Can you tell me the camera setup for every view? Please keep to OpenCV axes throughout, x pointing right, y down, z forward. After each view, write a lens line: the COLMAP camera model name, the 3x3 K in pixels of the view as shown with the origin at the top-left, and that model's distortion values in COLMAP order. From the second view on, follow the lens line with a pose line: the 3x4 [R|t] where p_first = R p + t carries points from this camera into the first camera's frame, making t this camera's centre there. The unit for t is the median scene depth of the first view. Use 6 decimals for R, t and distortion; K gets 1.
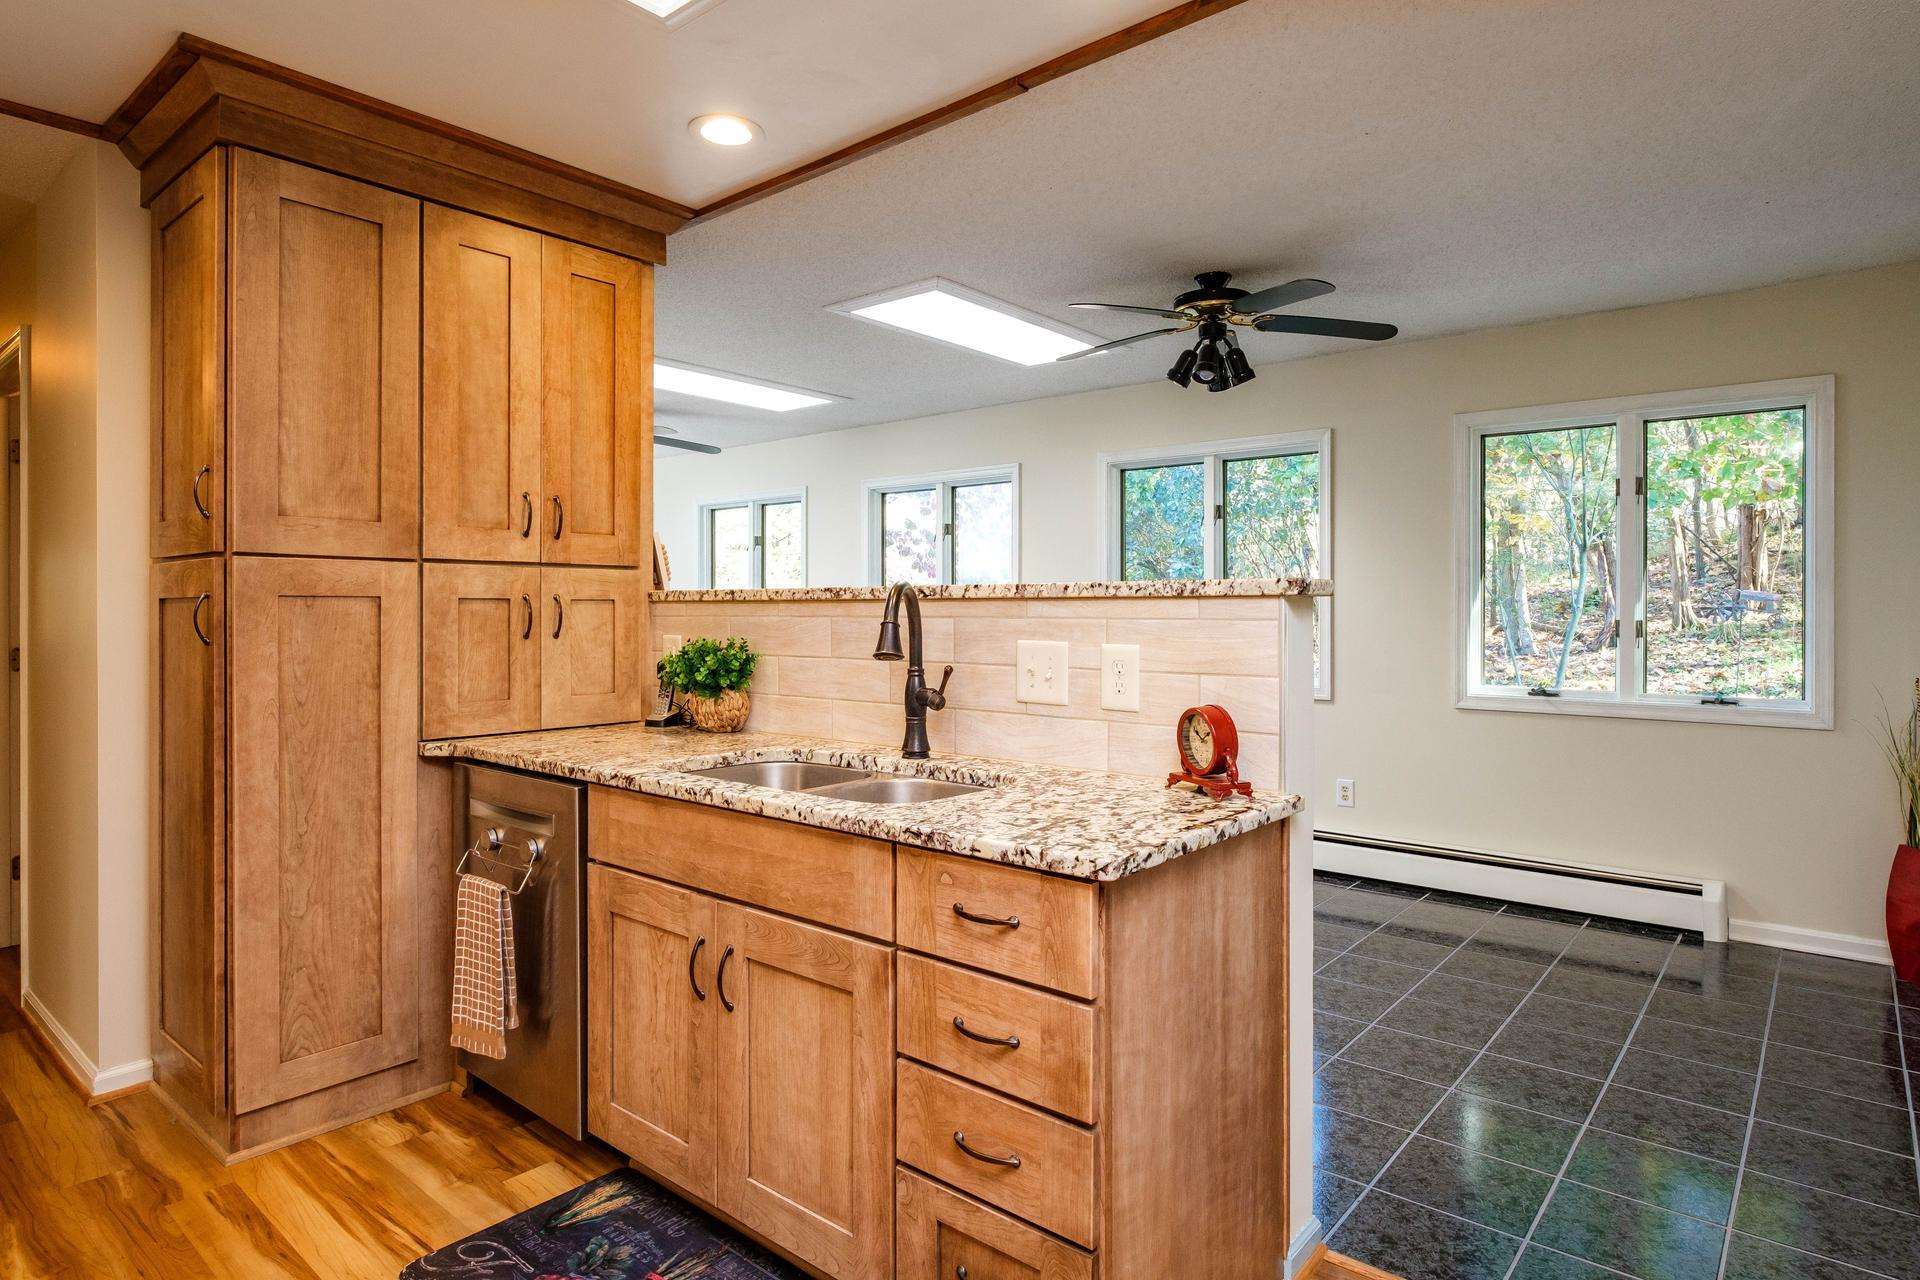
lens RADIAL K [[1053.1, 0, 959.7], [0, 1053.1, 627.0], [0, 0, 1]] dist [0.001719, 0.000058]
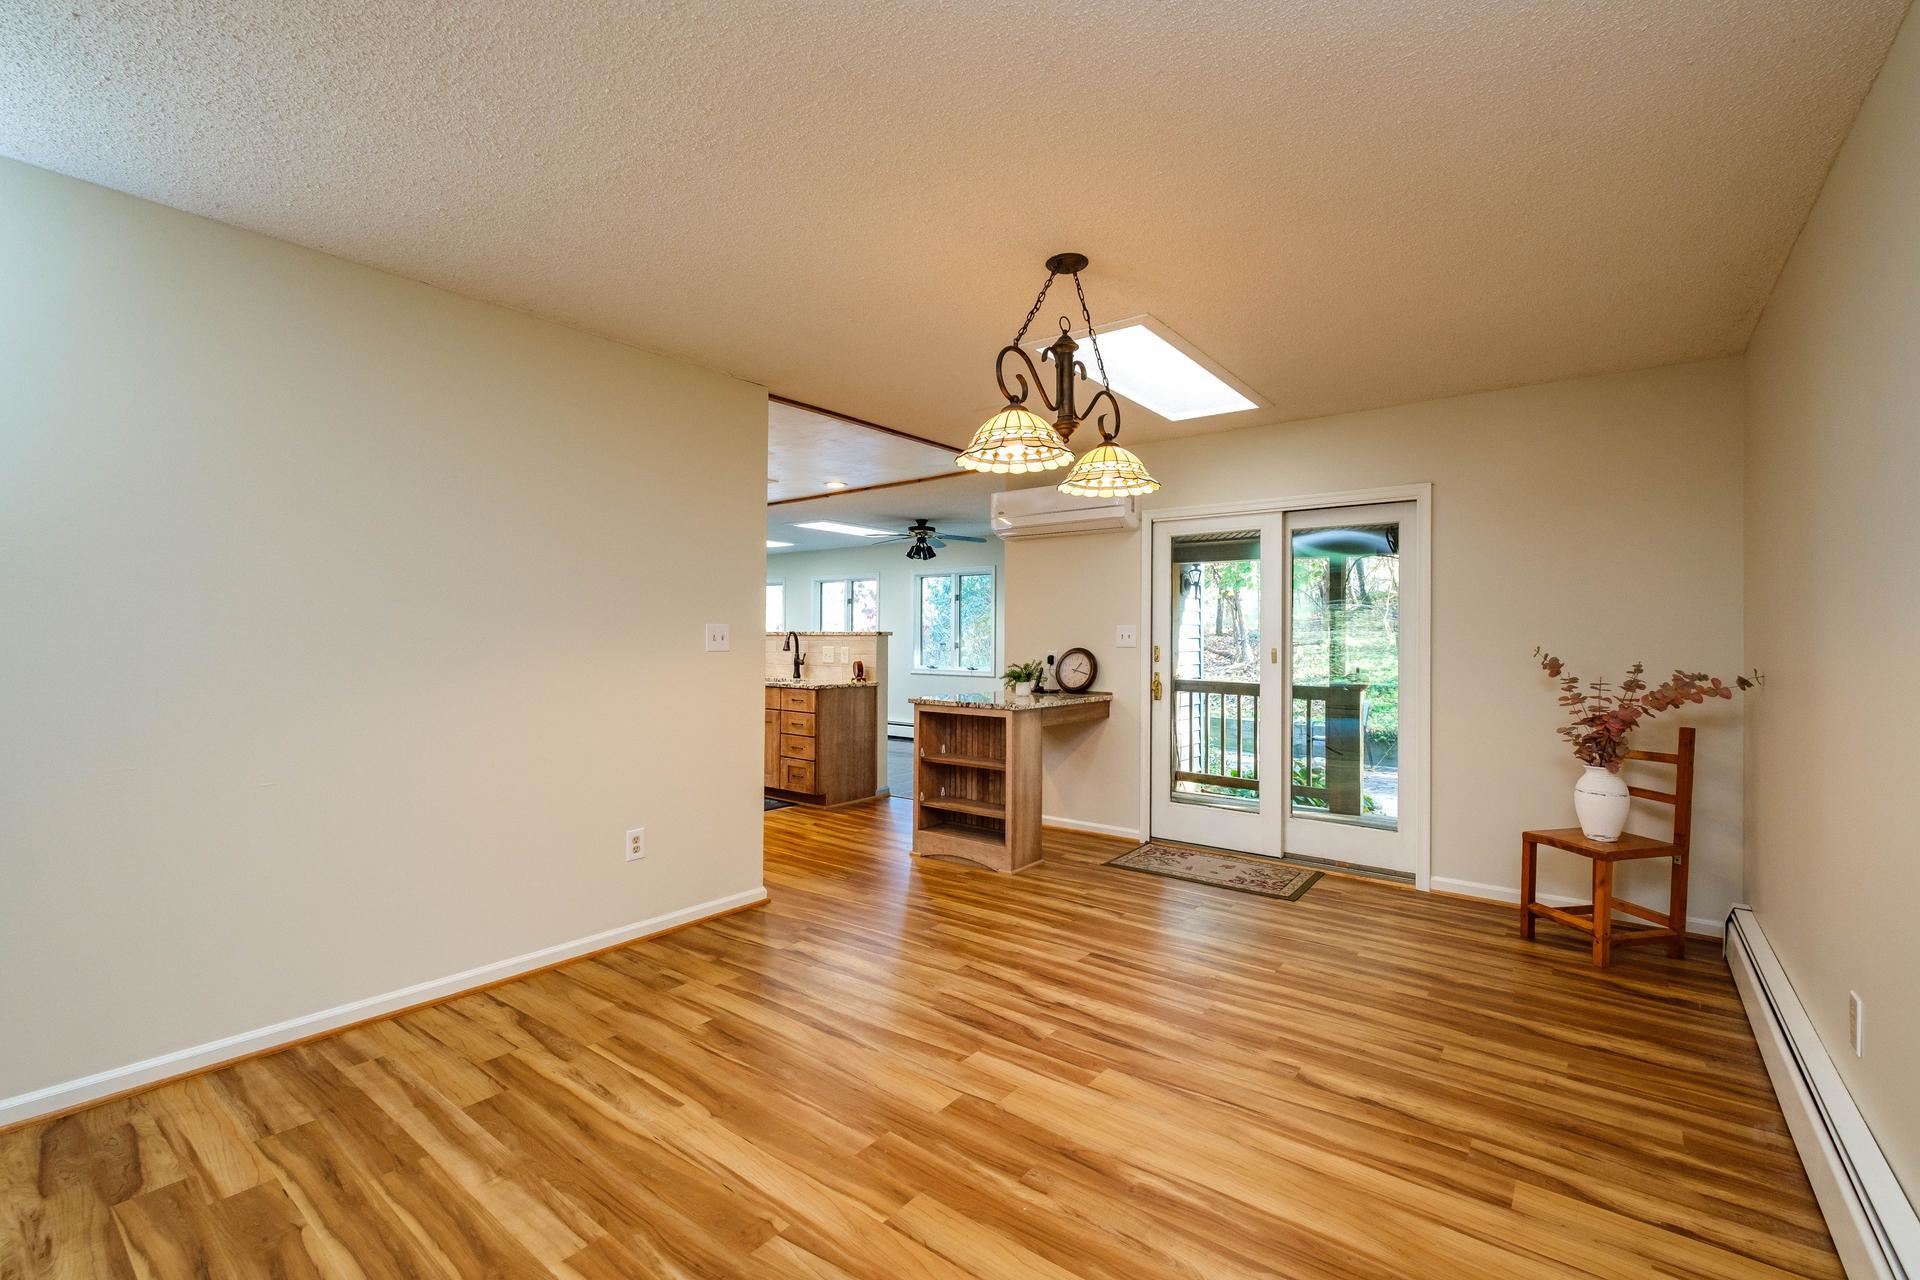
lens RADIAL K [[830.1, 0, 962.3], [0, 830.1, 641.2], [0, 0, 1]] dist [-0.001322, -0.000011]
pose [[0.999327, 0.007521, 0.035896, 0.431134], [-0.007004, 0.999870, -0.014525, 0.032163], [-0.036000, 0.014264, 0.999250, -1.921075]]
